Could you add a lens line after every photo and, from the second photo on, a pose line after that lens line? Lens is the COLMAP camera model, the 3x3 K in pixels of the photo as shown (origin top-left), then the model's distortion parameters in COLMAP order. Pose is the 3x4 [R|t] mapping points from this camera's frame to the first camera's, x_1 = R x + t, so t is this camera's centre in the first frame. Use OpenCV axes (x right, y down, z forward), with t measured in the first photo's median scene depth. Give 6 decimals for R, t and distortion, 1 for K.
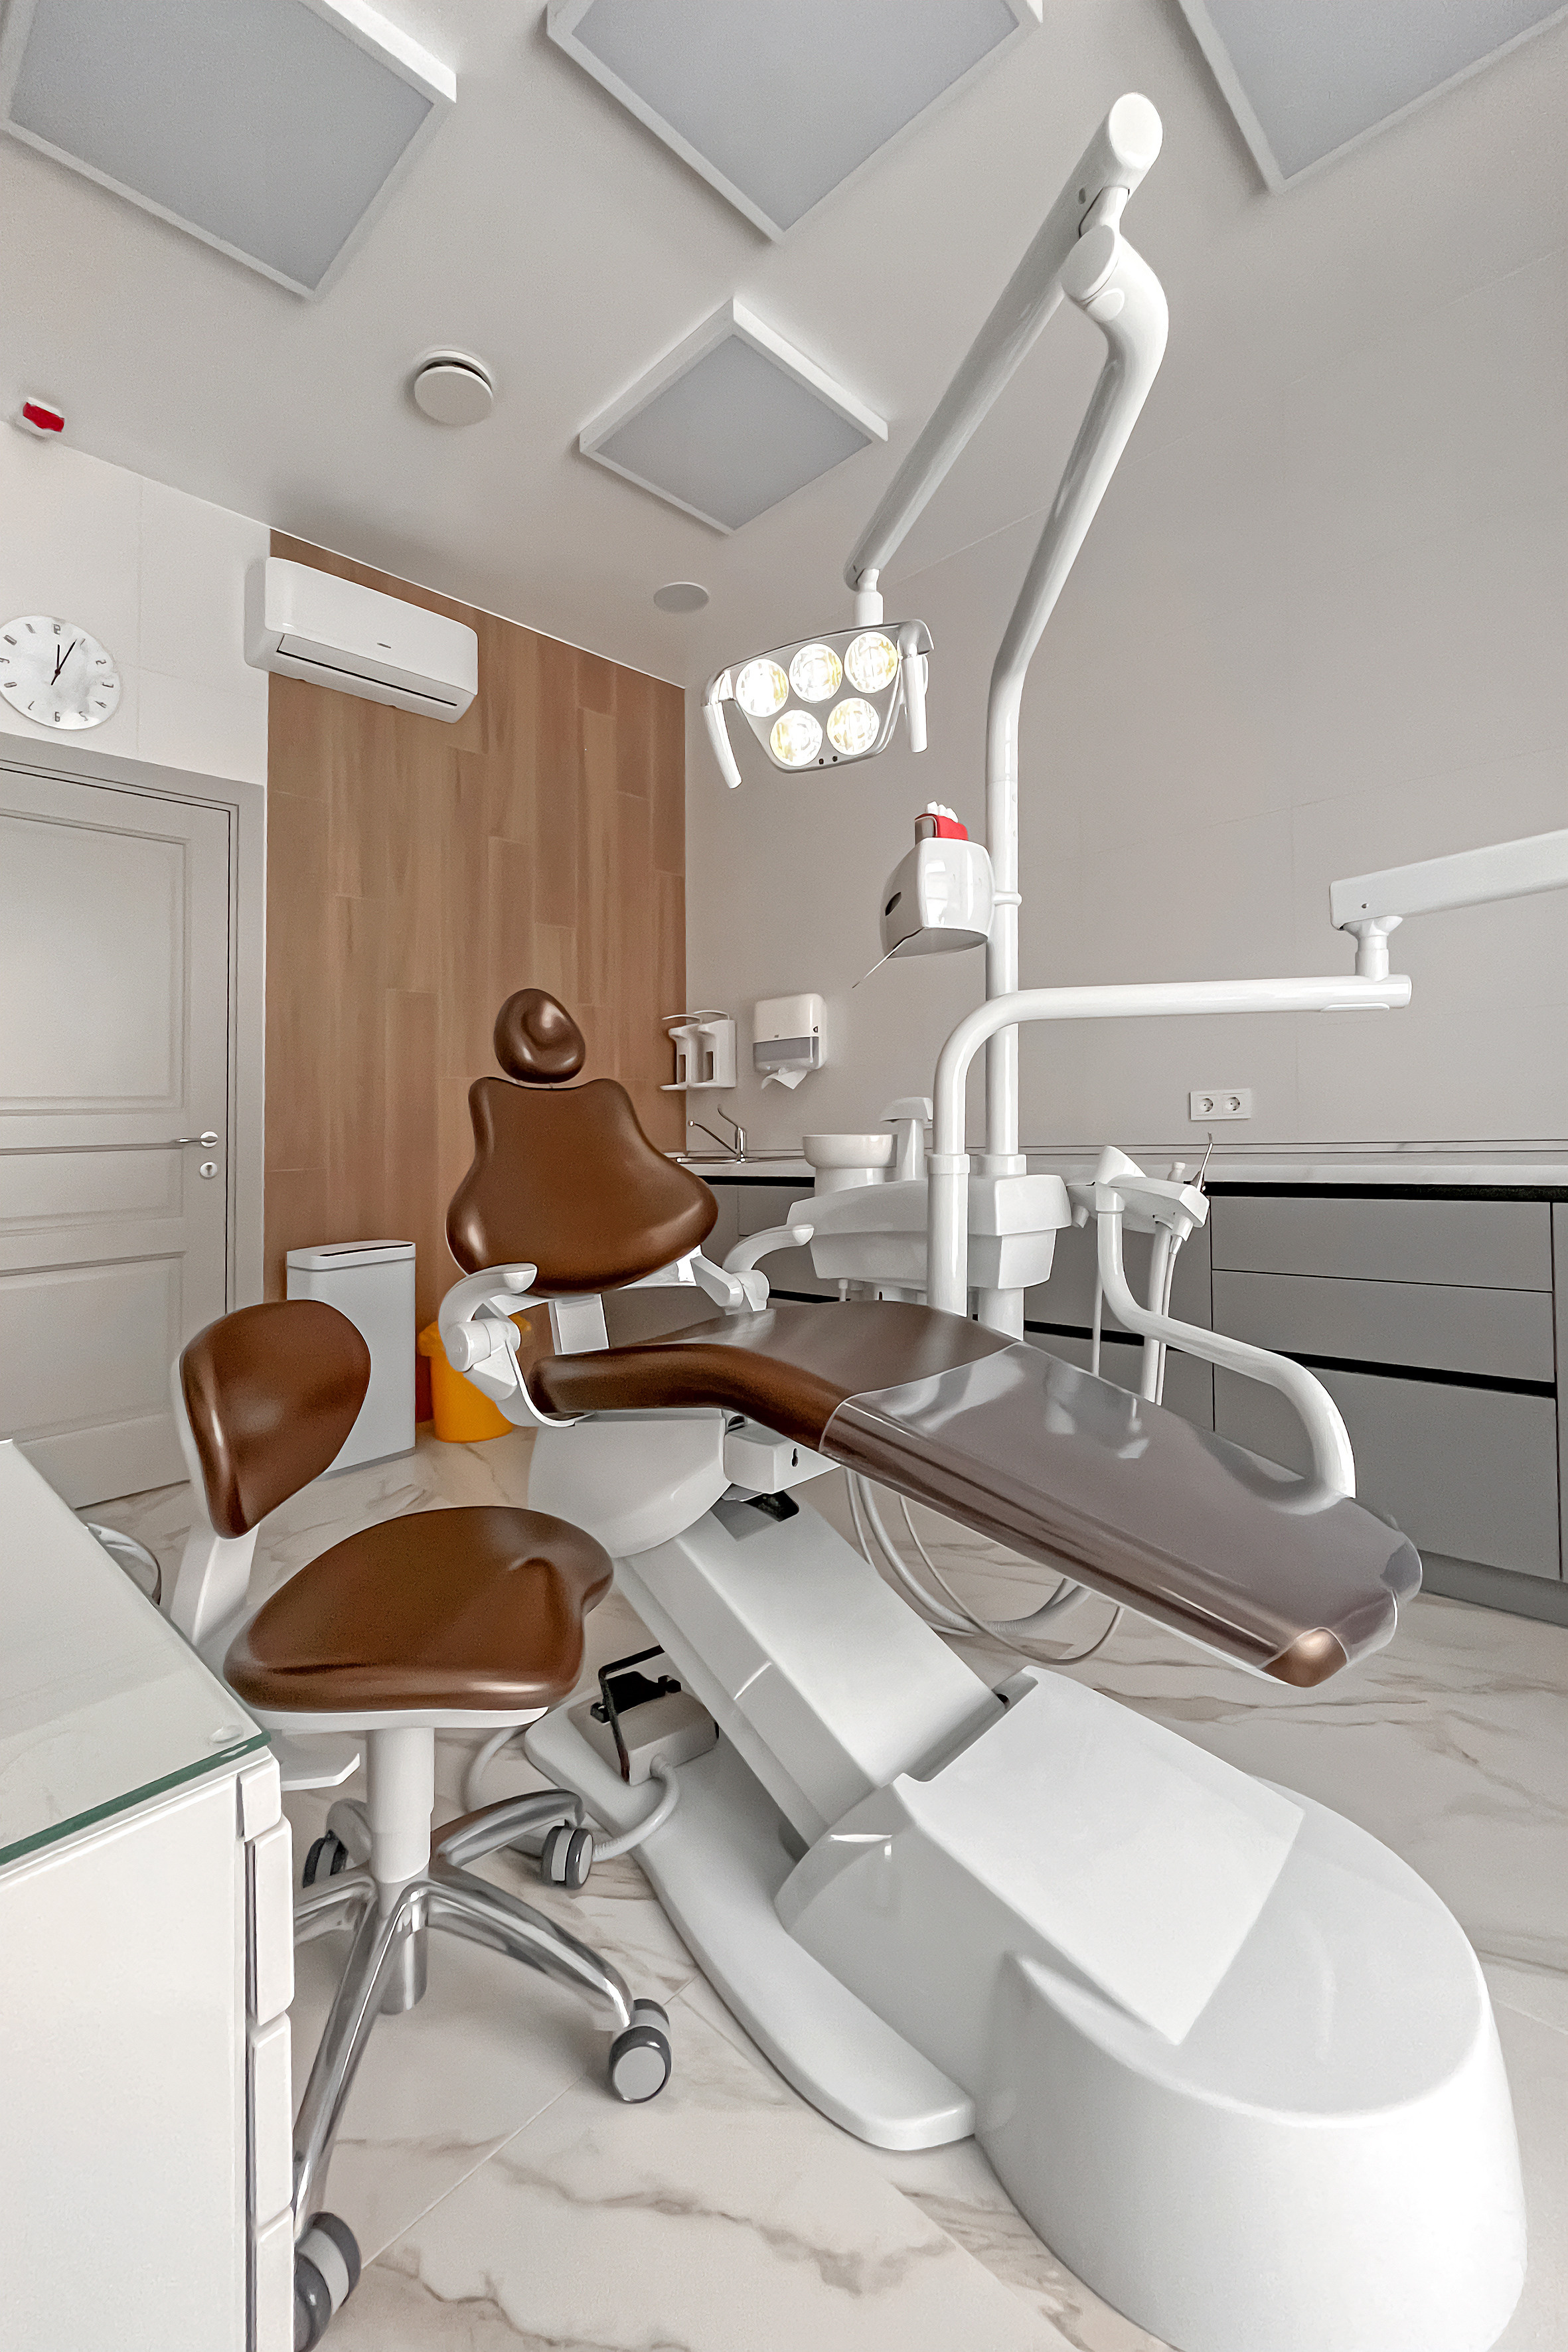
lens RADIAL K [[944.4, 0, 781.1], [0, 944.4, 1392.3], [0, 0, 1]] dist [-0.000766, -0.000099]
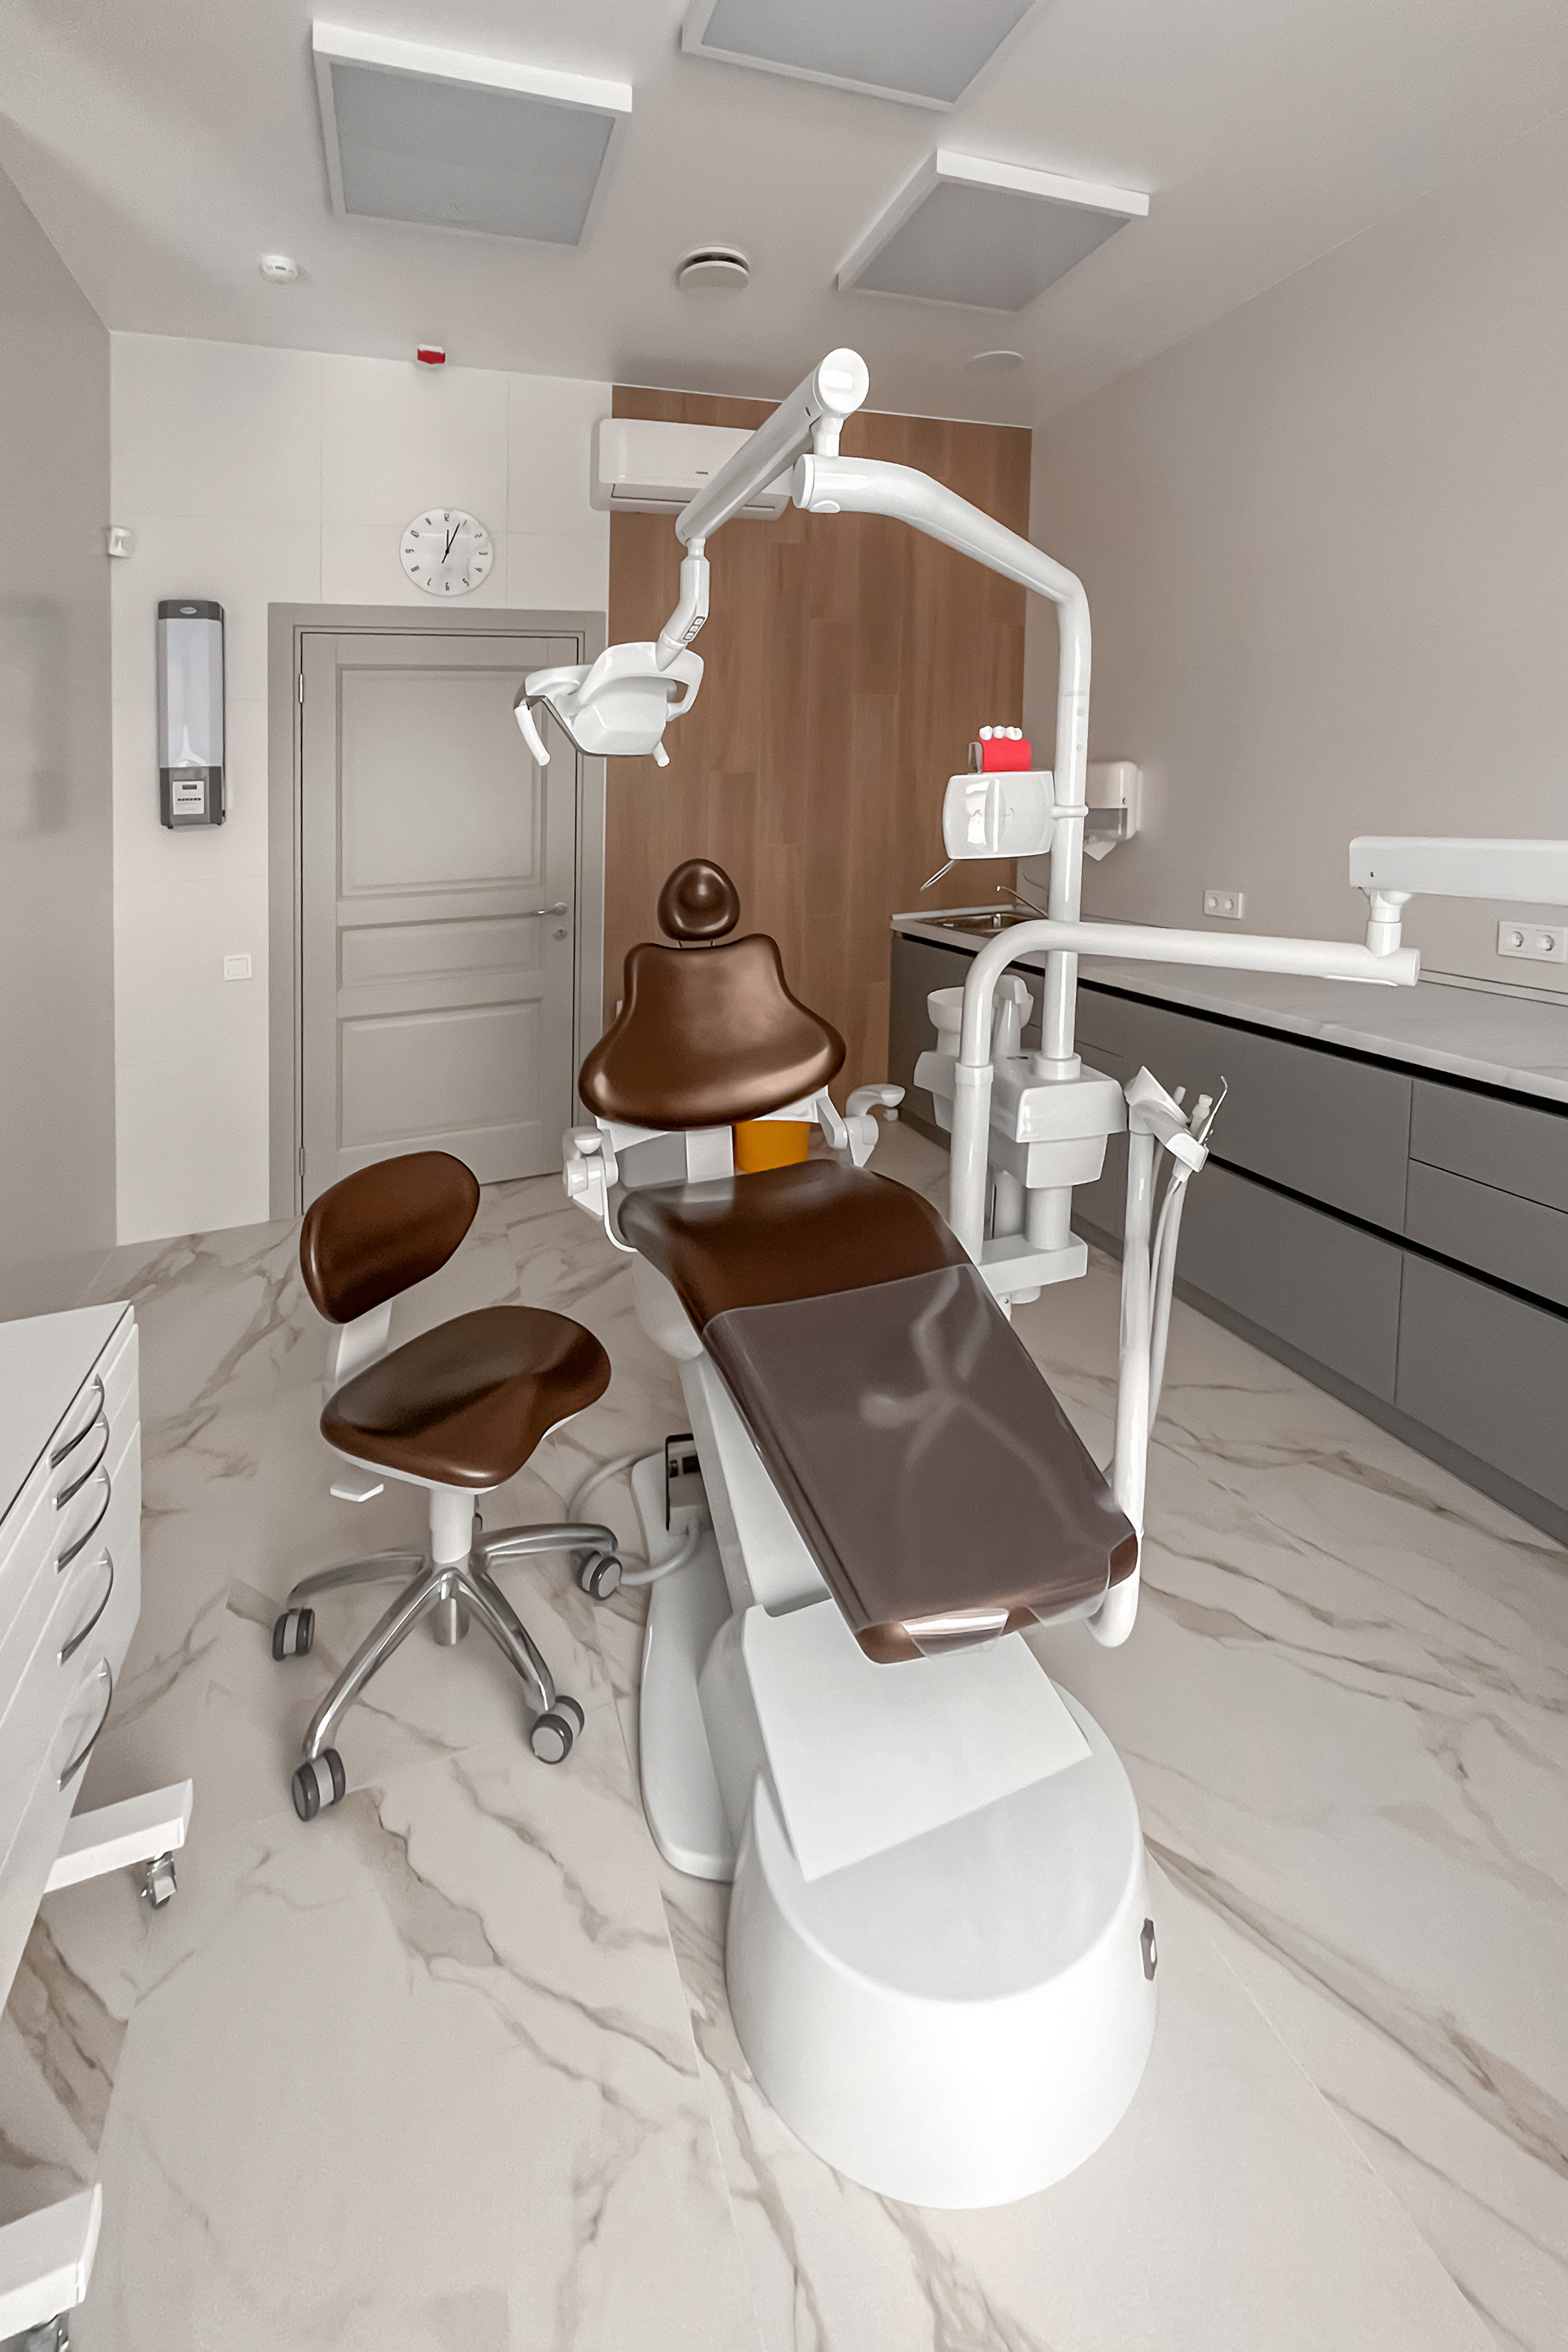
lens RADIAL K [[994.4, 0, 846.9], [0, 994.4, 1176.1], [0, 0, 1]] dist [0.000958, 0.000518]
pose [[0.911558, 0.157079, -0.379985, 0.480124], [-0.115269, 0.984719, 0.130542, -0.251248], [0.394684, -0.075197, 0.915735, -0.084777]]
